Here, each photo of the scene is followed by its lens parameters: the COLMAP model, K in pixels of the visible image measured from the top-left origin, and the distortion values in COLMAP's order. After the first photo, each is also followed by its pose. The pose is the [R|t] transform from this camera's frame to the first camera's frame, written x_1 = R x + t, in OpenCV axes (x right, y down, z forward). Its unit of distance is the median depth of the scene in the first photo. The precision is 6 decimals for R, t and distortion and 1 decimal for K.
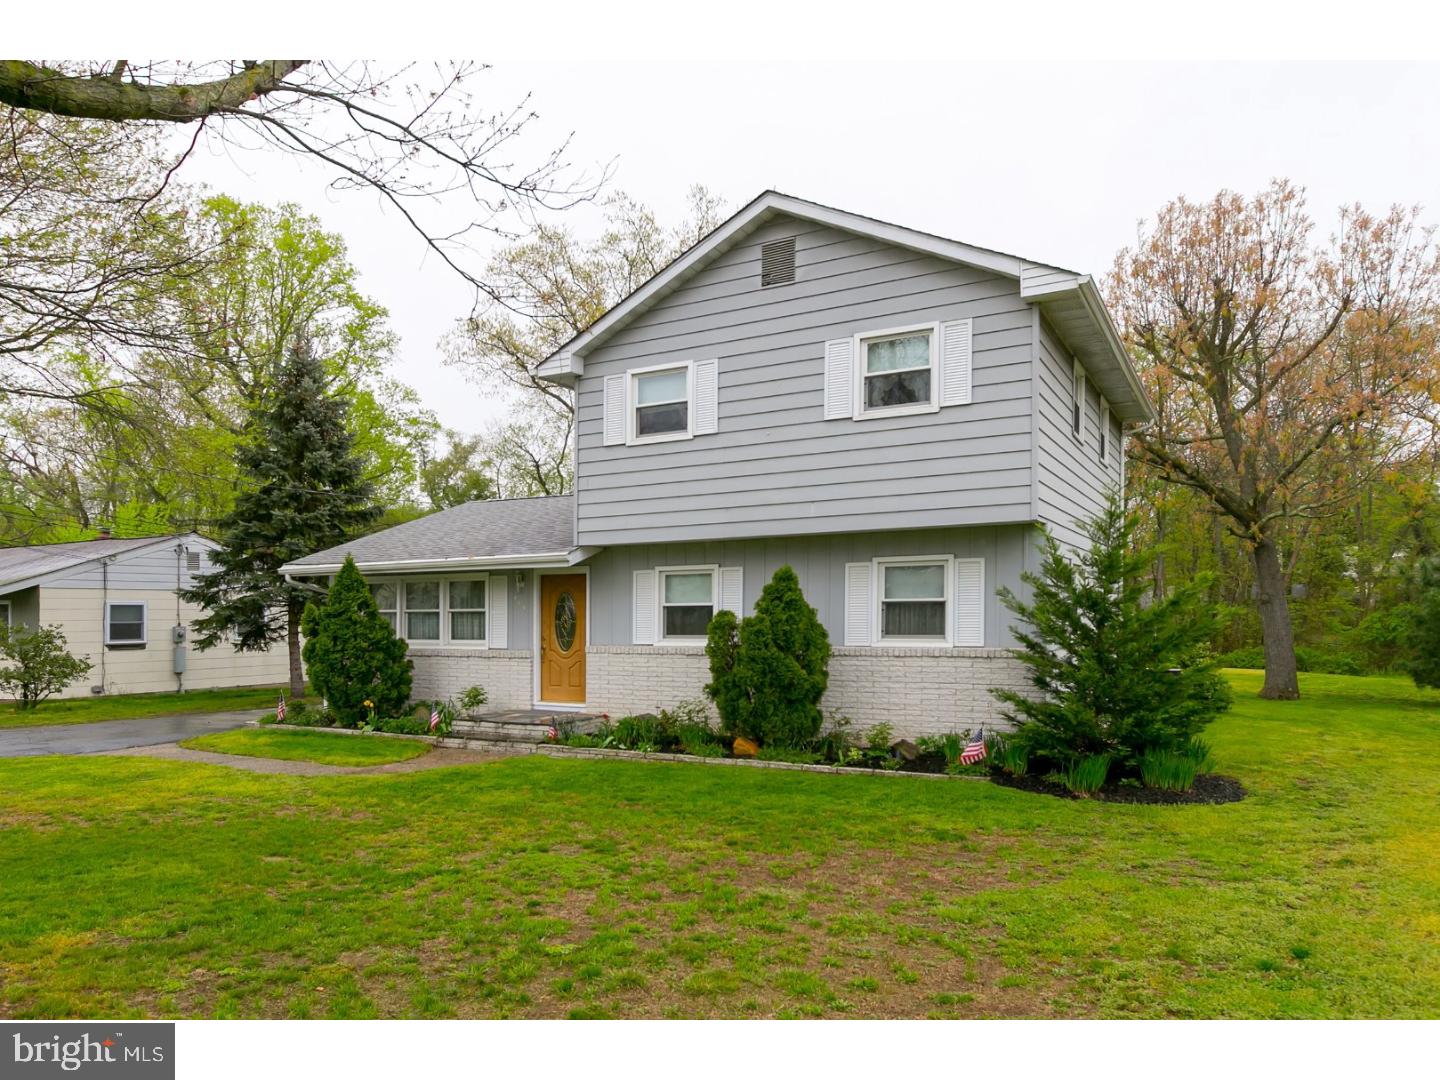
lens RADIAL K [[1020.7, 0, 720.0], [0, 1020.7, 540.0], [0, 0, 1]] dist [0.000662, 0.000055]
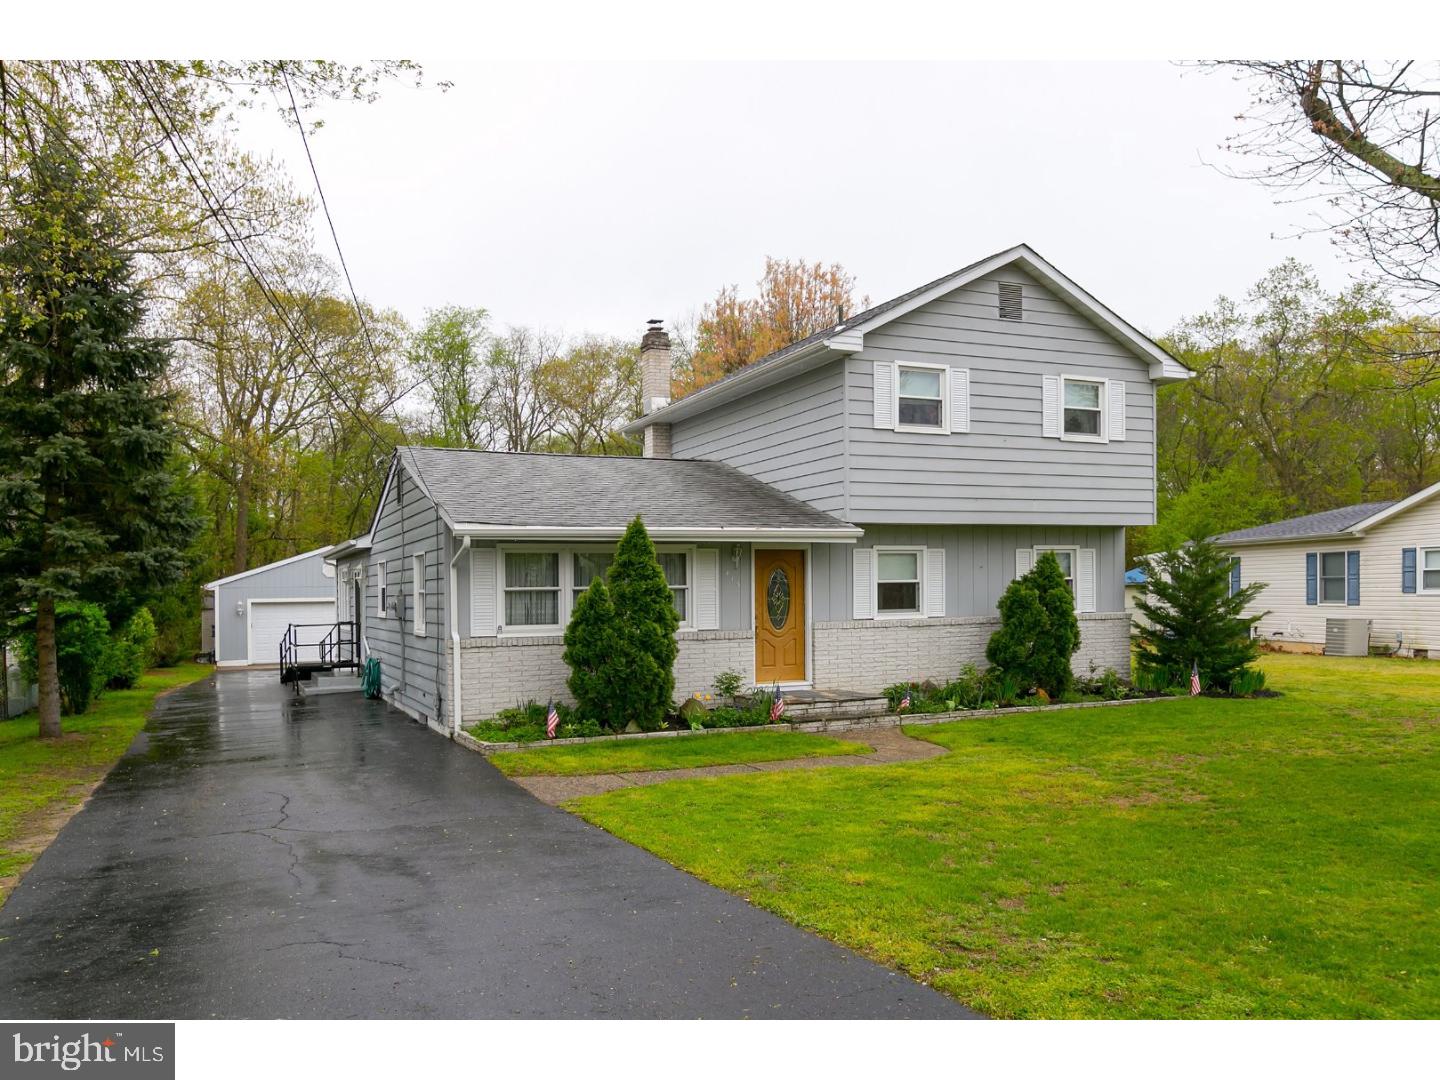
lens RADIAL K [[923.3, 0, 720.0], [0, 923.3, 540.0], [0, 0, 1]] dist [0.002538, 0.000157]
pose [[0.631868, 0.047637, 0.773610, -0.958362], [-0.042578, 0.998736, -0.026723, 0.055404], [-0.773905, -0.016053, 0.633098, 0.536232]]
